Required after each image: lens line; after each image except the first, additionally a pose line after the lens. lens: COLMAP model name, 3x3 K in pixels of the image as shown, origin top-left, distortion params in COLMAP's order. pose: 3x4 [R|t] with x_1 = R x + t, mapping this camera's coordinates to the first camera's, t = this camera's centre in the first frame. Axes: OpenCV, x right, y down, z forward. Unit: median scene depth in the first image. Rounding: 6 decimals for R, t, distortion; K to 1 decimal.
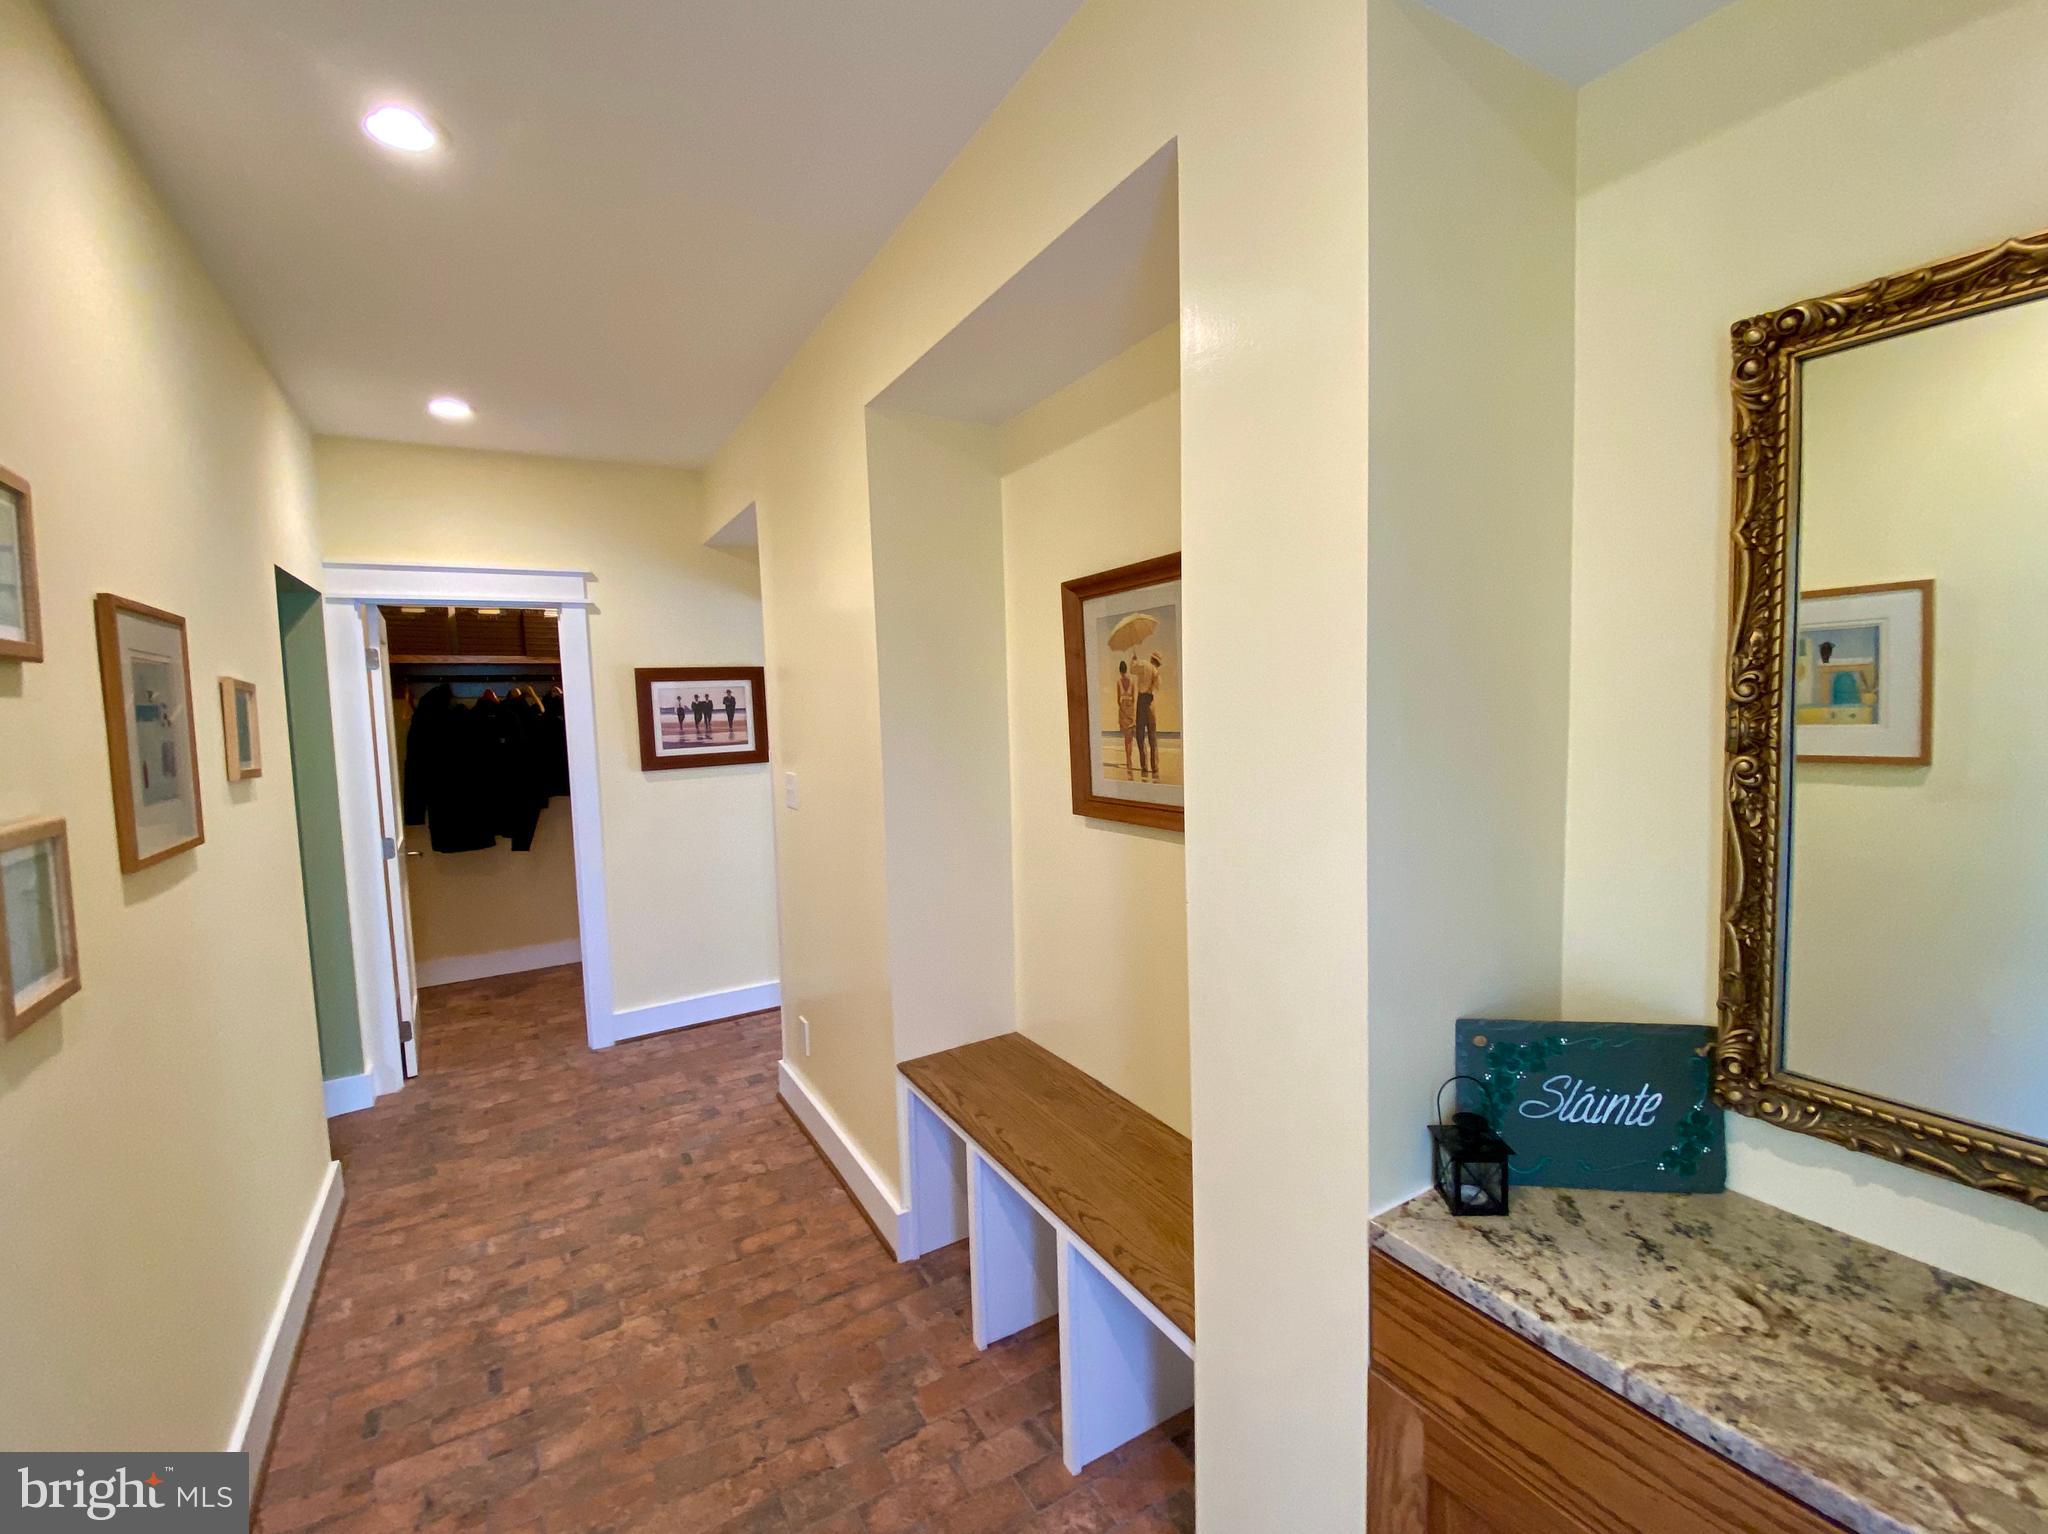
lens RADIAL K [[836.9, 0, 1023.2], [0, 836.9, 759.4], [0, 0, 1]] dist [0.036635, -0.029901]
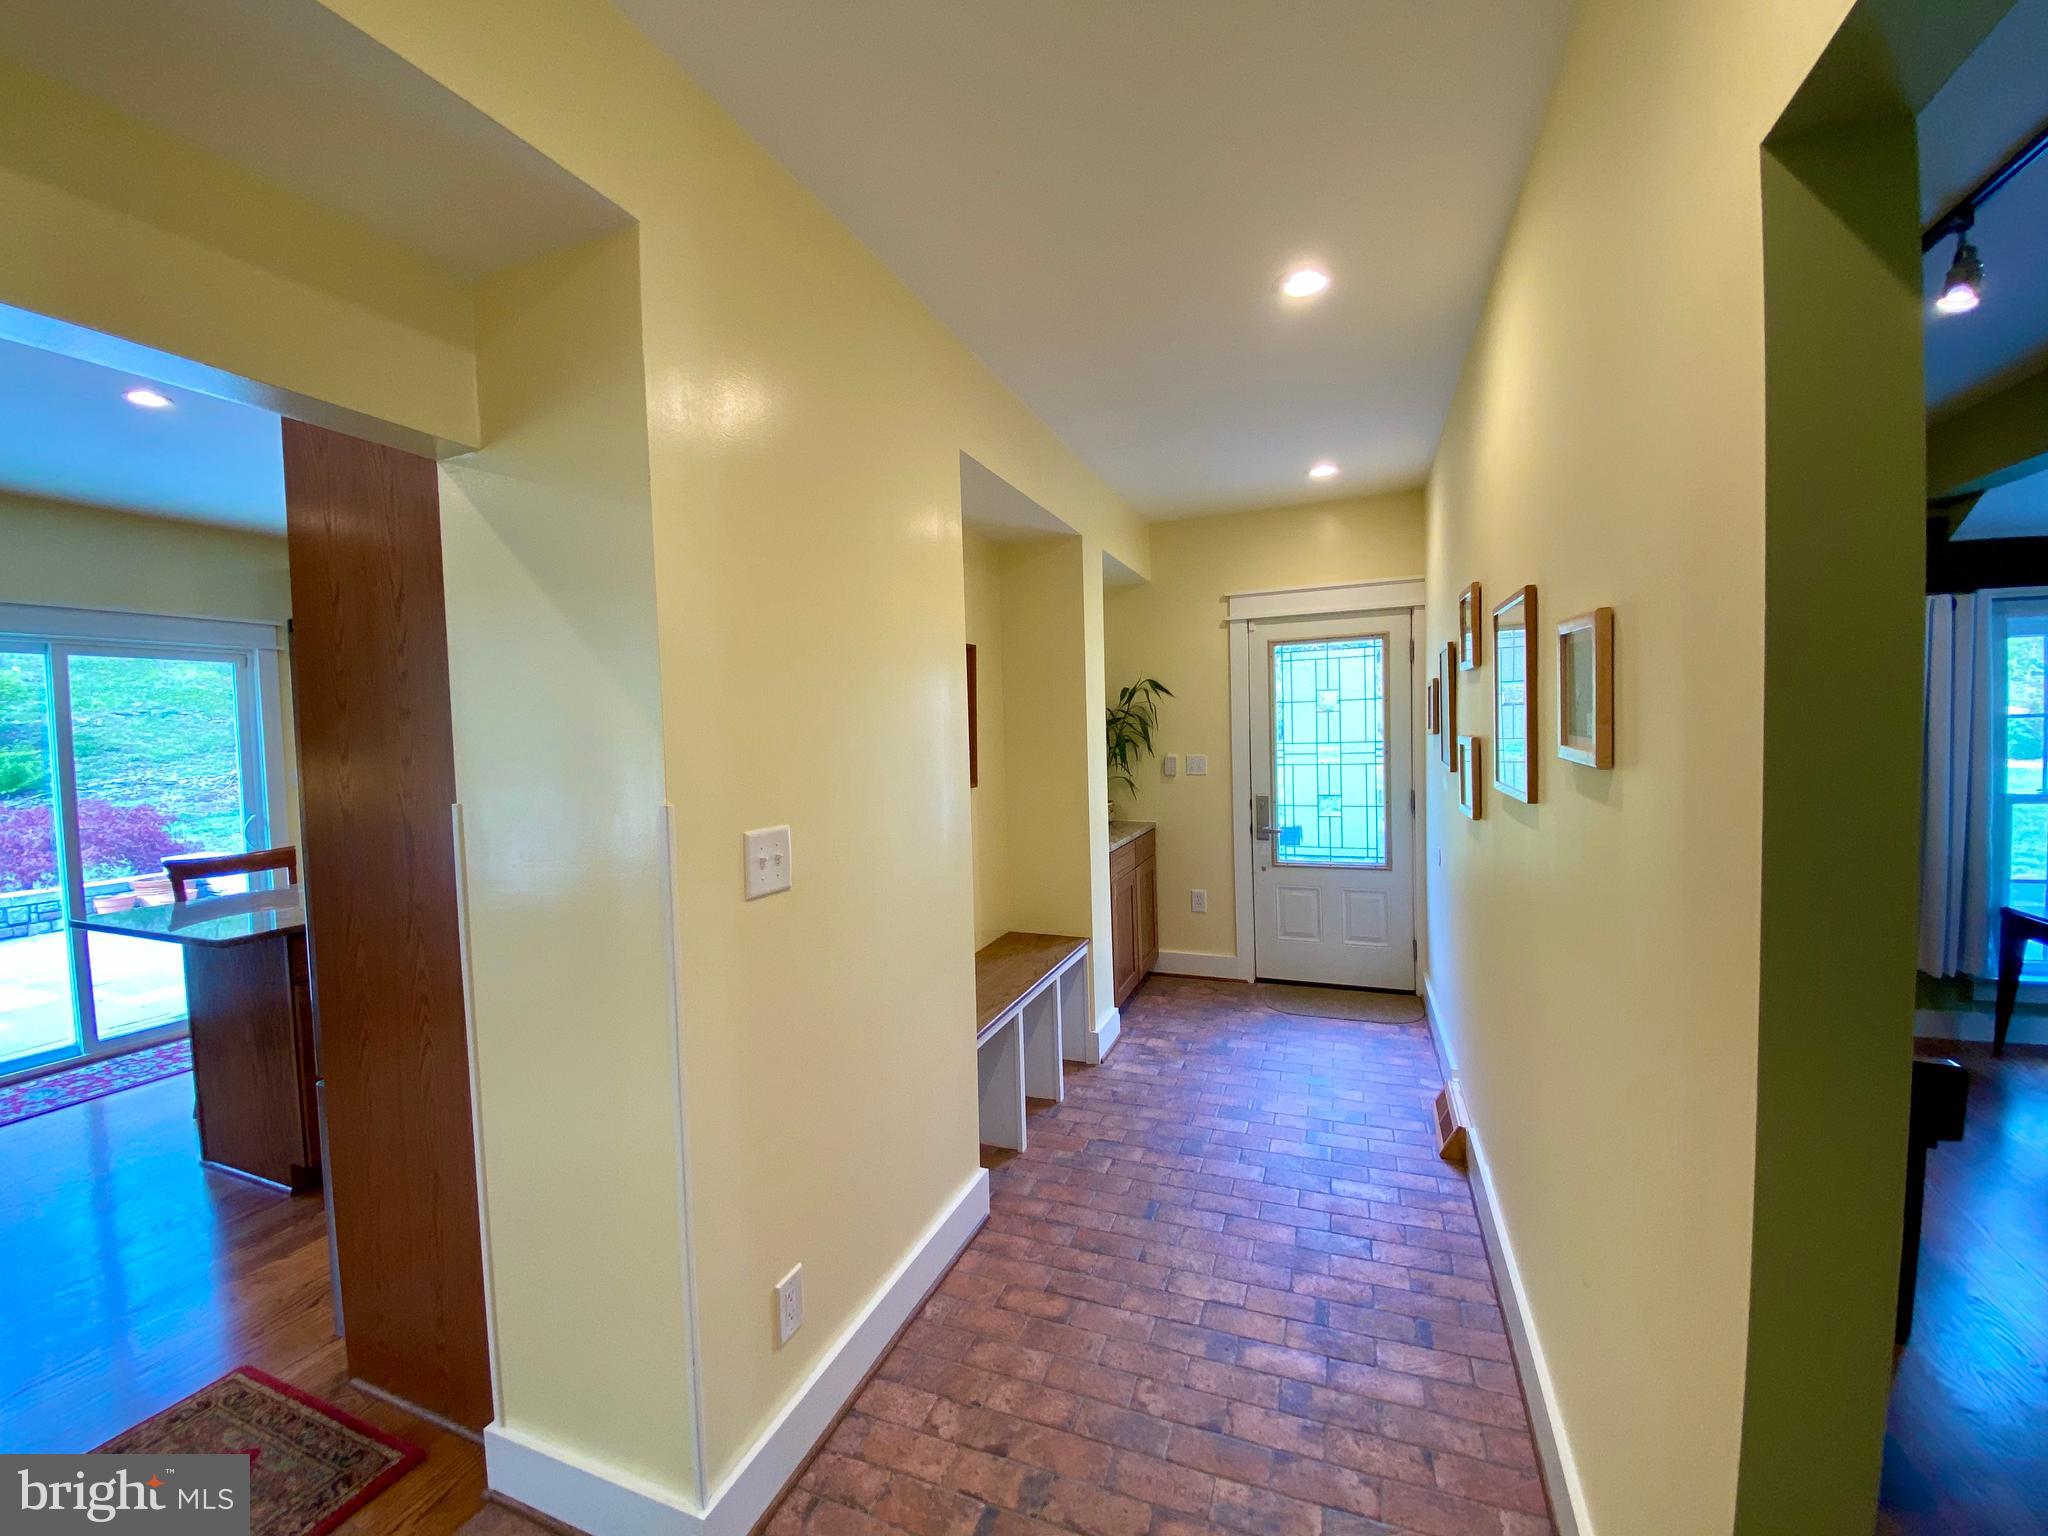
lens RADIAL K [[836.9, 0, 1023.2], [0, 836.9, 760.4], [0, 0, 1]] dist [0.036635, -0.029901]
pose [[-0.605540, -0.003796, 0.795806, -1.104601], [0.074289, 0.995352, 0.061275, -0.056072], [-0.792340, 0.096224, -0.602444, 1.661629]]
